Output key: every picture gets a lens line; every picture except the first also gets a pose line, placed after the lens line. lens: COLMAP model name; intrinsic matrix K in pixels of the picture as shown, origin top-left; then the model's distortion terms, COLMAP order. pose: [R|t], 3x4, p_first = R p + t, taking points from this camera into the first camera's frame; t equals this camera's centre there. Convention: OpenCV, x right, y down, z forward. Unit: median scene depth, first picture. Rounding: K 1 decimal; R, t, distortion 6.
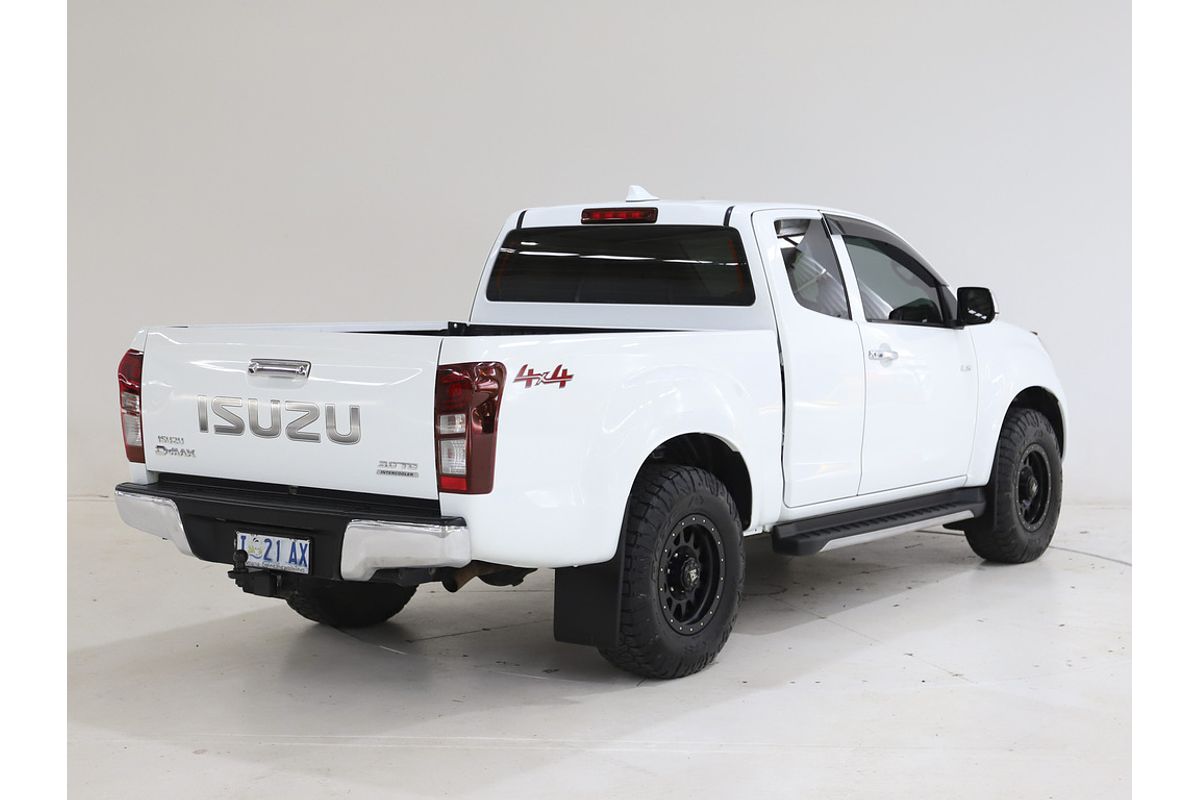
lens RADIAL K [[1619.9, 0, 600.0], [0, 1619.9, 400.0], [0, 0, 1]] dist [-0.042751, -0.030930]
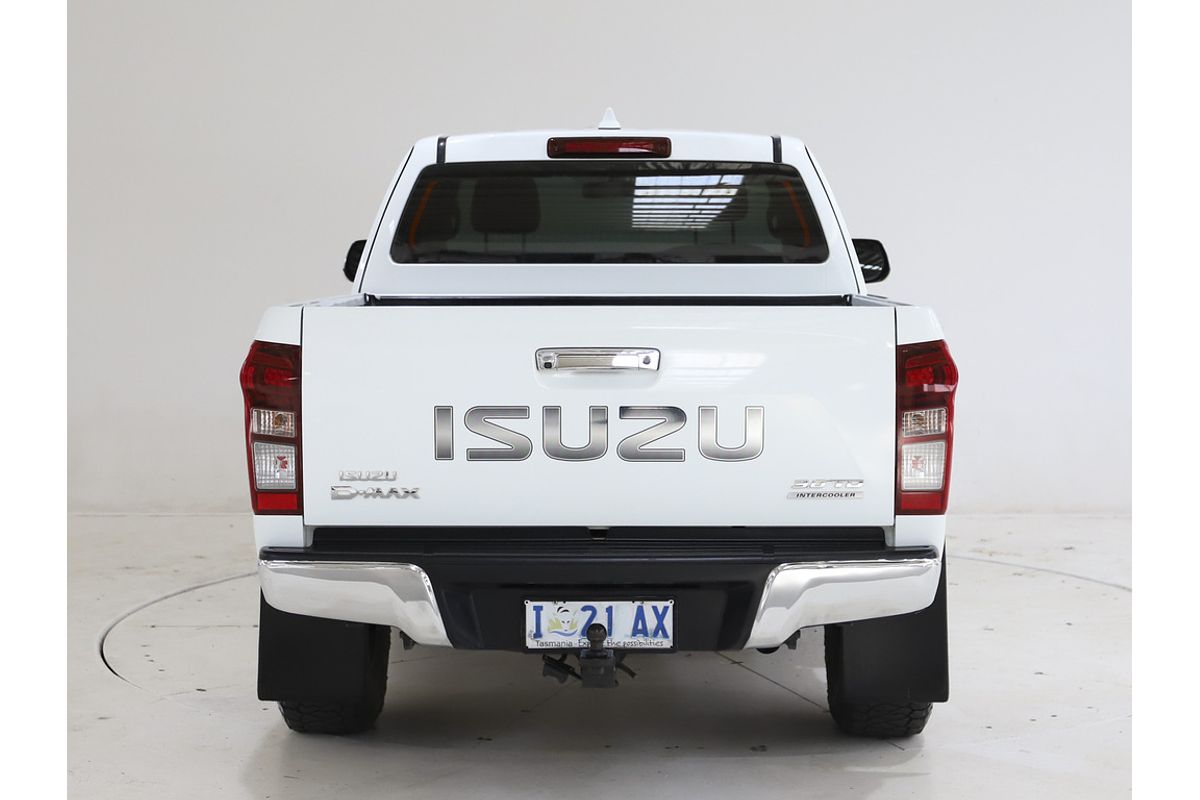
lens RADIAL K [[1732.1, 0, 600.0], [0, 1732.1, 400.0], [0, 0, 1]] dist [0.034397, 0.021163]
pose [[0.853851, -0.061945, 0.516819, -0.580153], [0.047883, 0.998031, 0.040515, -0.032370], [-0.518311, -0.009847, 0.855135, 0.360183]]
